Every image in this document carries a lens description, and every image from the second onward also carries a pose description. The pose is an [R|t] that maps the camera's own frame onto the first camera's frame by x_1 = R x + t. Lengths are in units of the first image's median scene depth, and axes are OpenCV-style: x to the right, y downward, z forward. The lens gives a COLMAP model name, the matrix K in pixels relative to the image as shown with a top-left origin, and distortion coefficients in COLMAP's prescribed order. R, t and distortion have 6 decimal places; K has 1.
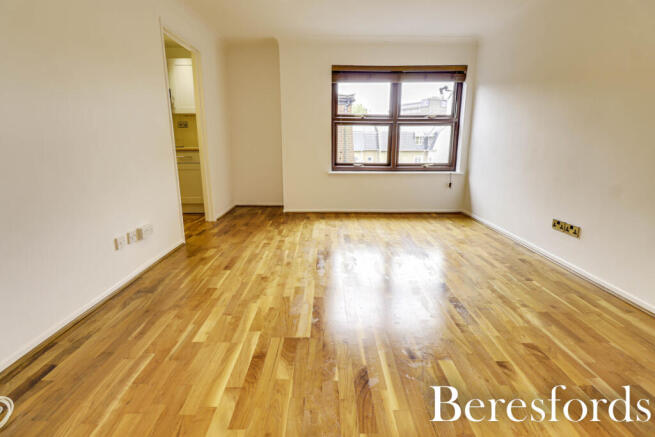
lens RADIAL K [[311.5, 0, 328.0], [0, 311.5, 207.5], [0, 0, 1]] dist [0.001812, -0.014576]
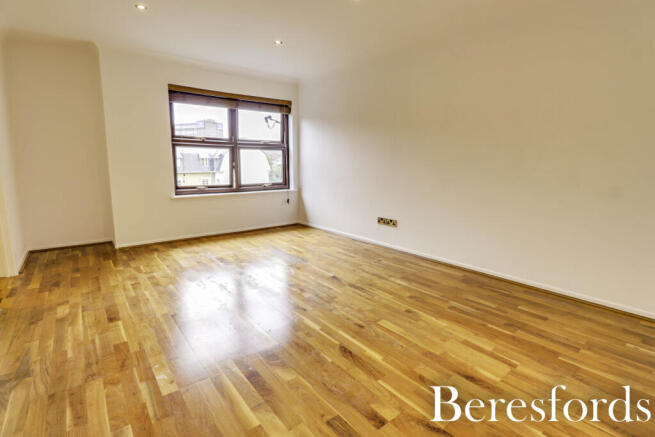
lens RADIAL K [[311.5, 0, 328.0], [0, 311.5, 207.5], [0, 0, 1]] dist [0.001812, -0.014576]
pose [[0.784482, -0.086691, 0.614063, -0.211970], [0.127600, 0.991558, -0.023028, -0.002477], [-0.606883, 0.096419, 0.788921, -0.000840]]
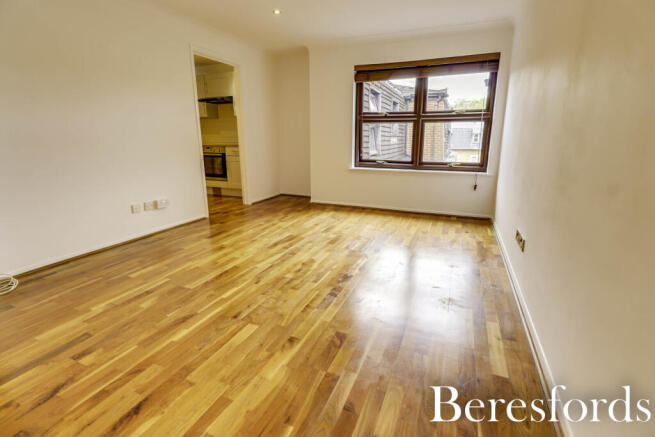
lens RADIAL K [[308.4, 0, 328.4], [0, 308.4, 207.9], [0, 0, 1]] dist [0.002025, -0.014308]
pose [[0.920380, 0.086450, -0.381349, 0.358905], [-0.082047, 0.996240, 0.027824, -0.001646], [0.382320, 0.005680, 0.924012, 0.009444]]
